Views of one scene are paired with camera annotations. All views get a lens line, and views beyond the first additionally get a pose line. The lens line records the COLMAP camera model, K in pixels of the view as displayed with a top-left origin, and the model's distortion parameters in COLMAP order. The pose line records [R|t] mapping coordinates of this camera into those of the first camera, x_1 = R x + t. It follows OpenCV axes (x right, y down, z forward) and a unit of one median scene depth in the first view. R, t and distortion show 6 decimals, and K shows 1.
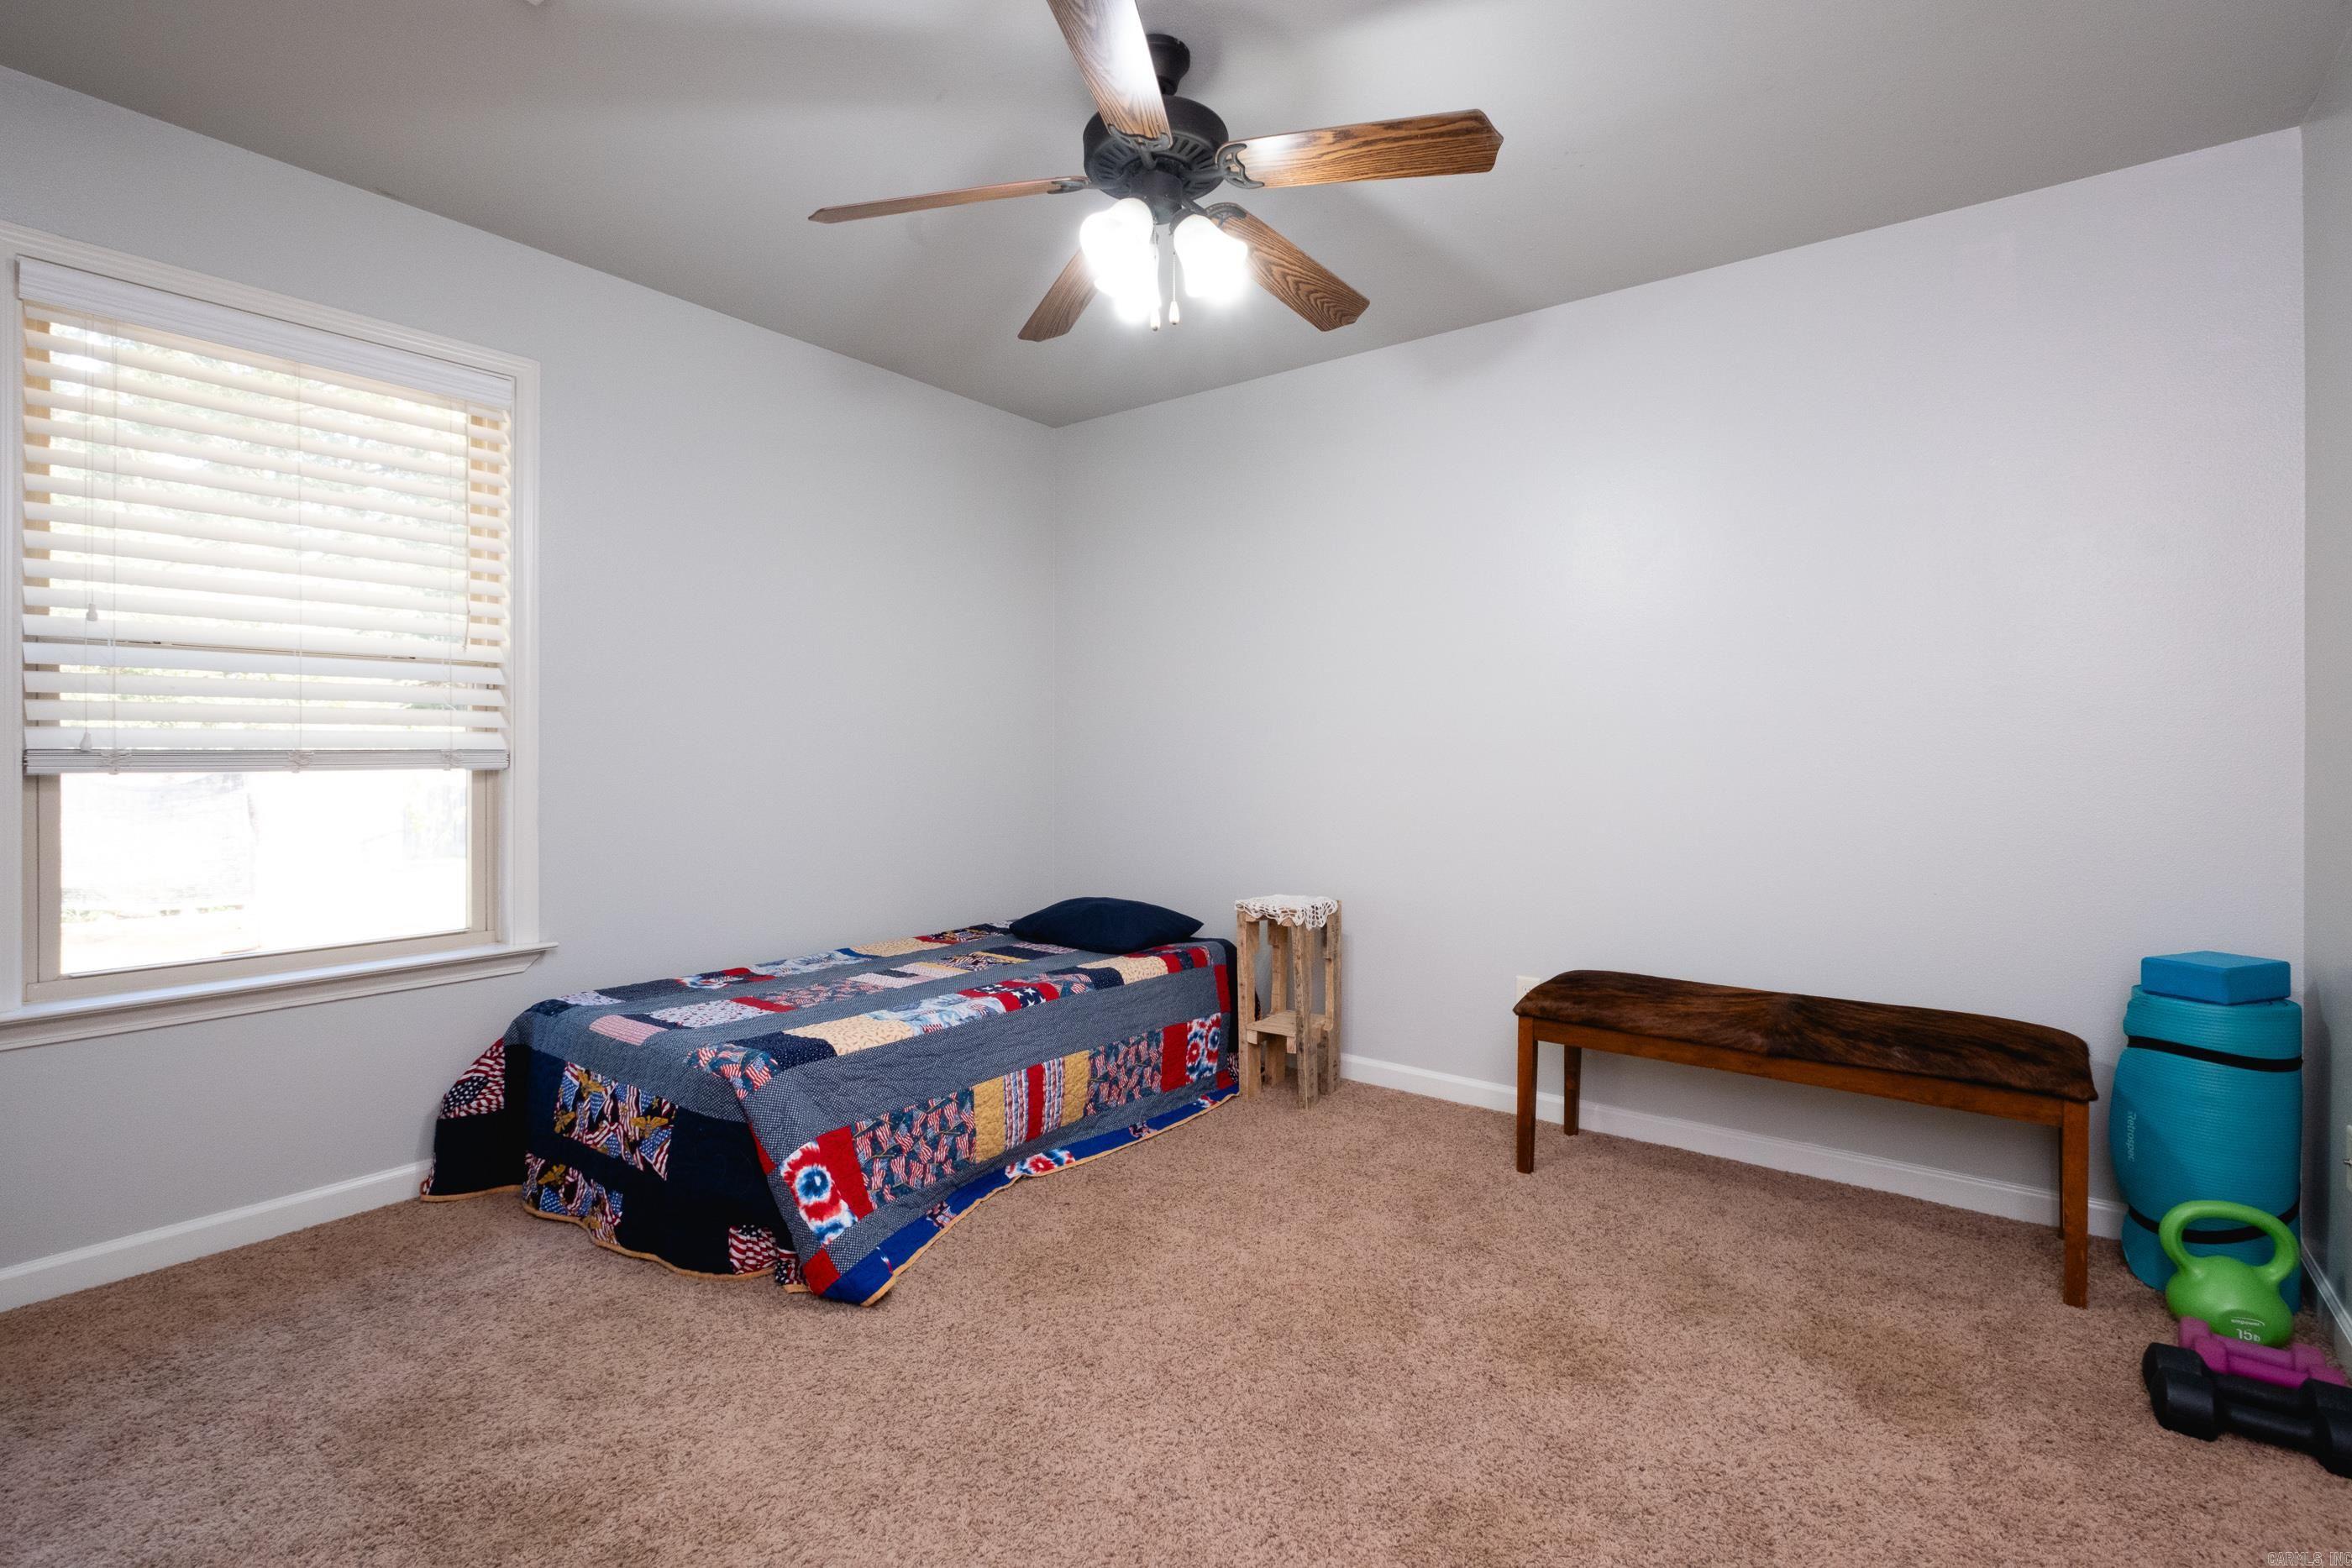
lens RADIAL K [[1093.6, 0, 1173.3], [0, 1093.6, 777.1], [0, 0, 1]] dist [0.000666, -0.004584]
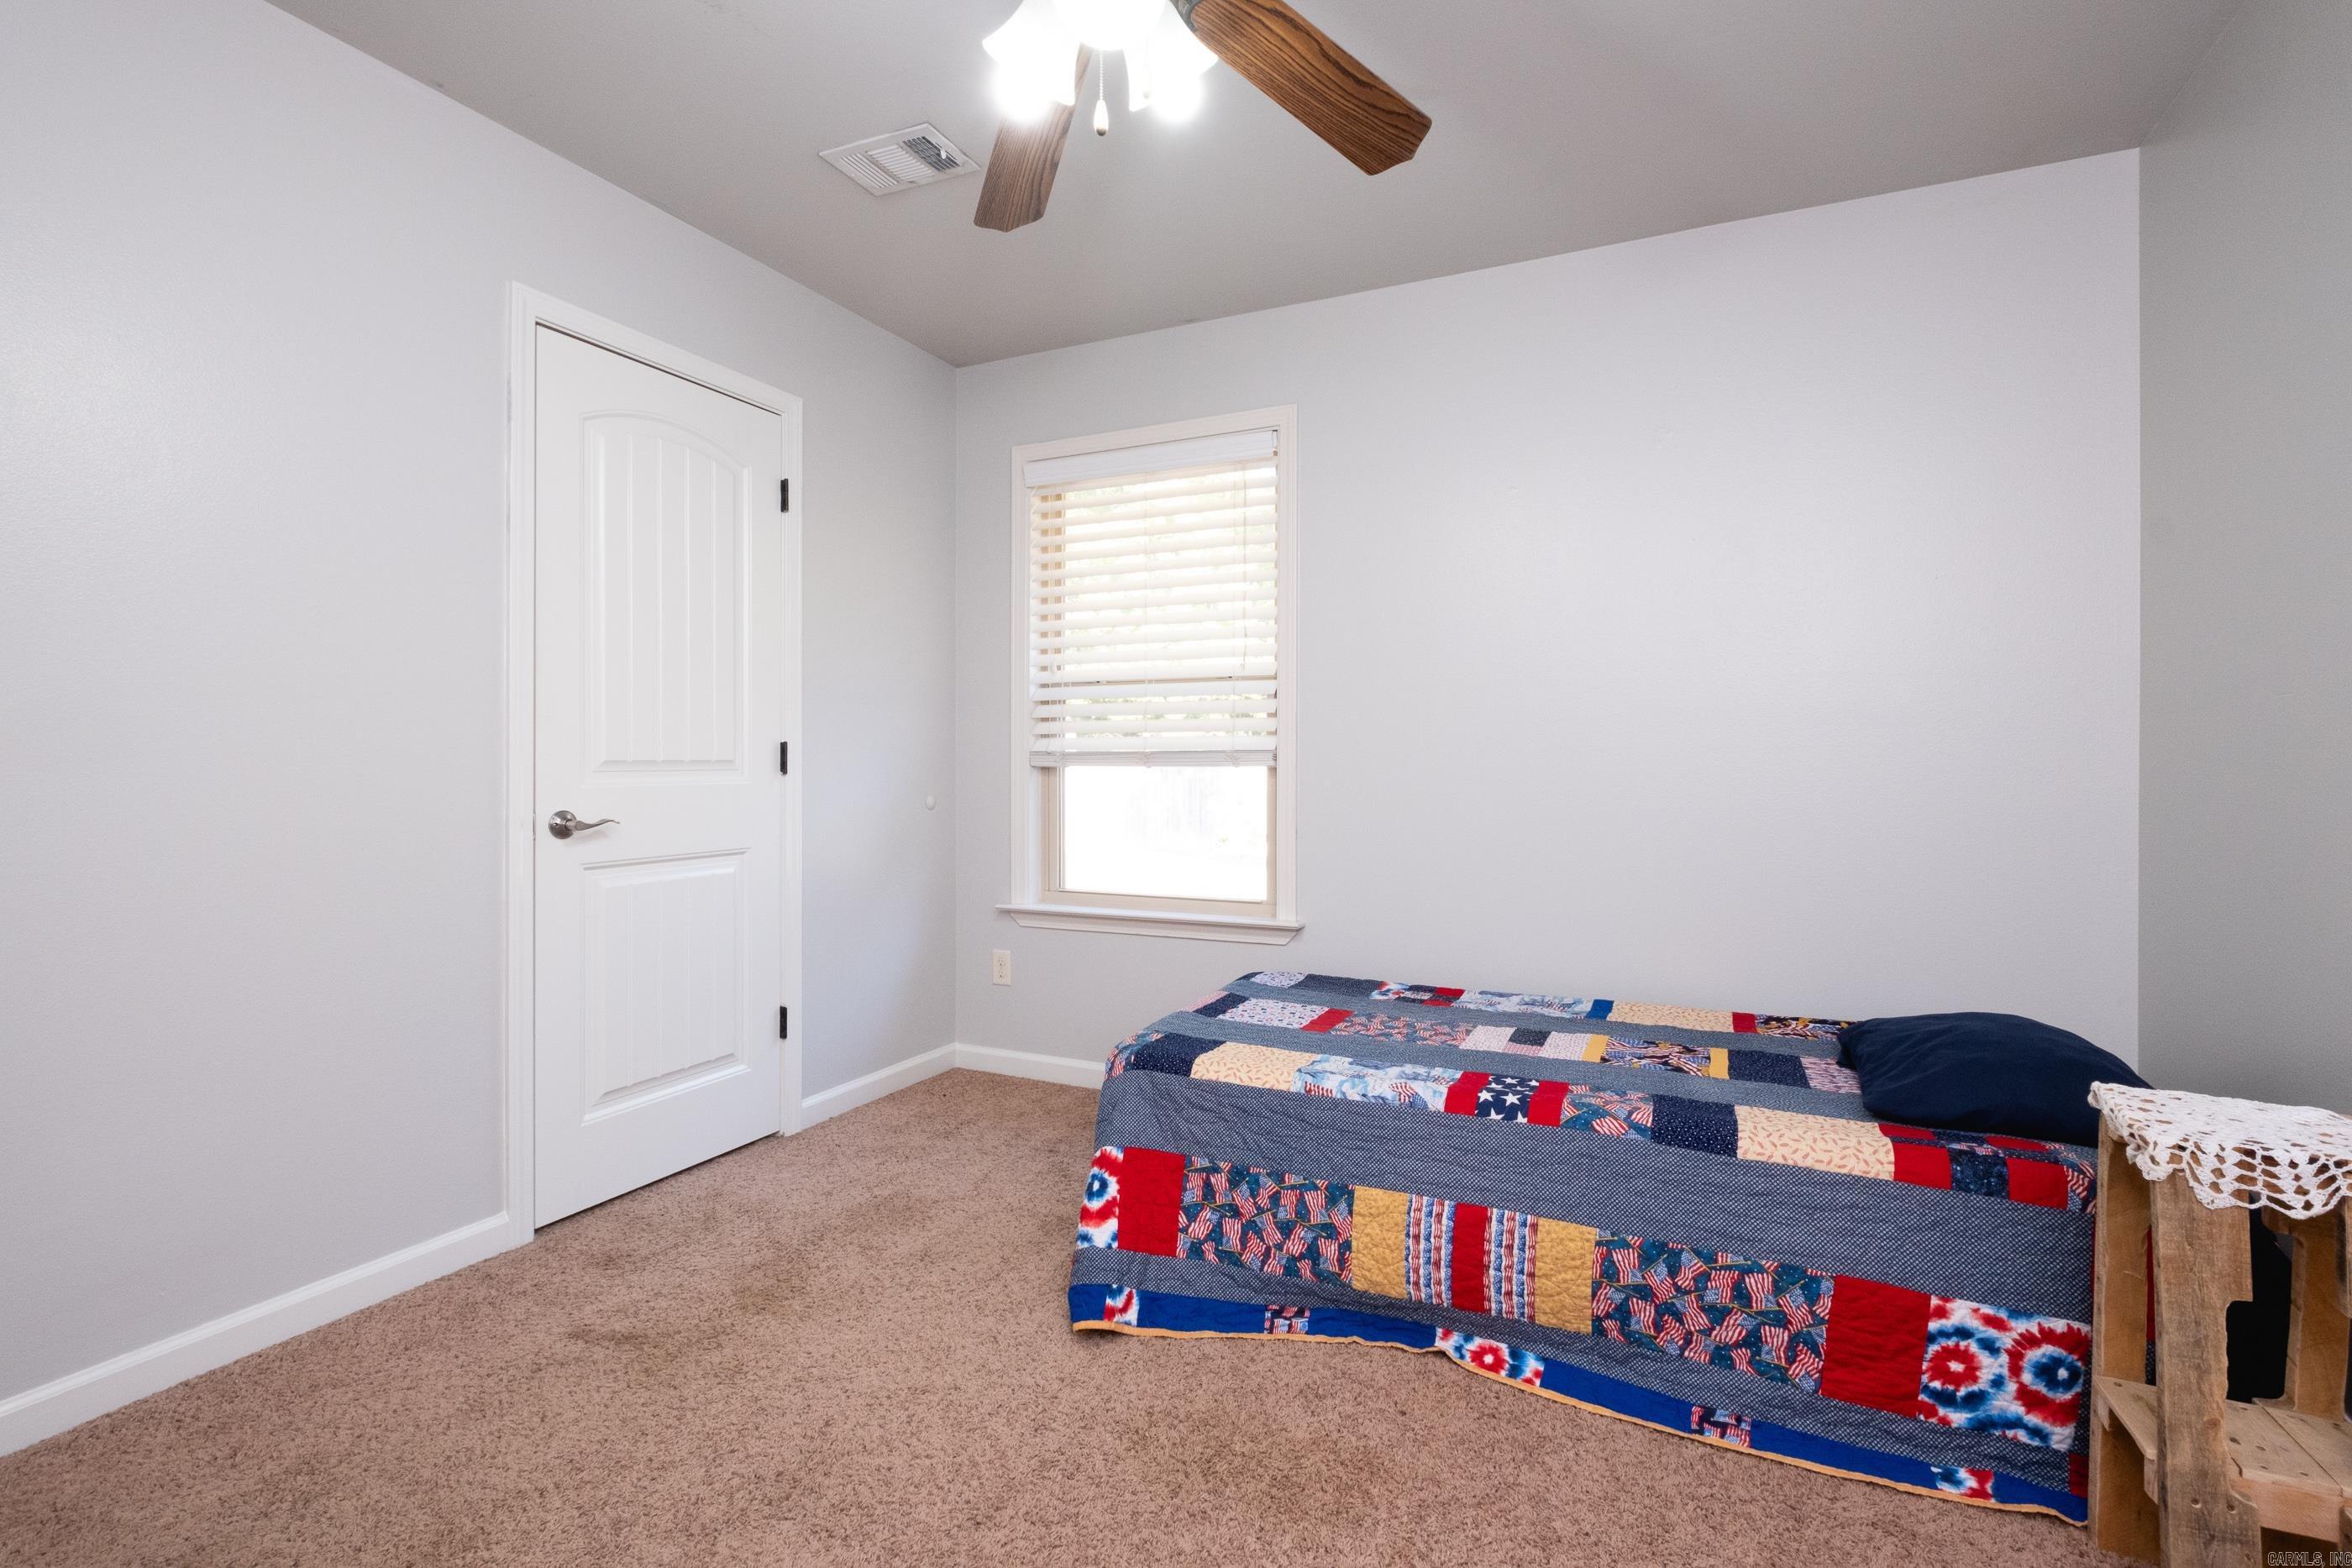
lens RADIAL K [[1093.6, 0, 1173.0], [0, 1093.6, 764.9], [0, 0, 1]] dist [0.000666, -0.004584]
pose [[0.188478, 0.006225, -0.982058, 0.516392], [-0.014172, 0.999893, 0.003618, -0.011340], [0.981975, 0.013236, 0.188546, 0.694942]]
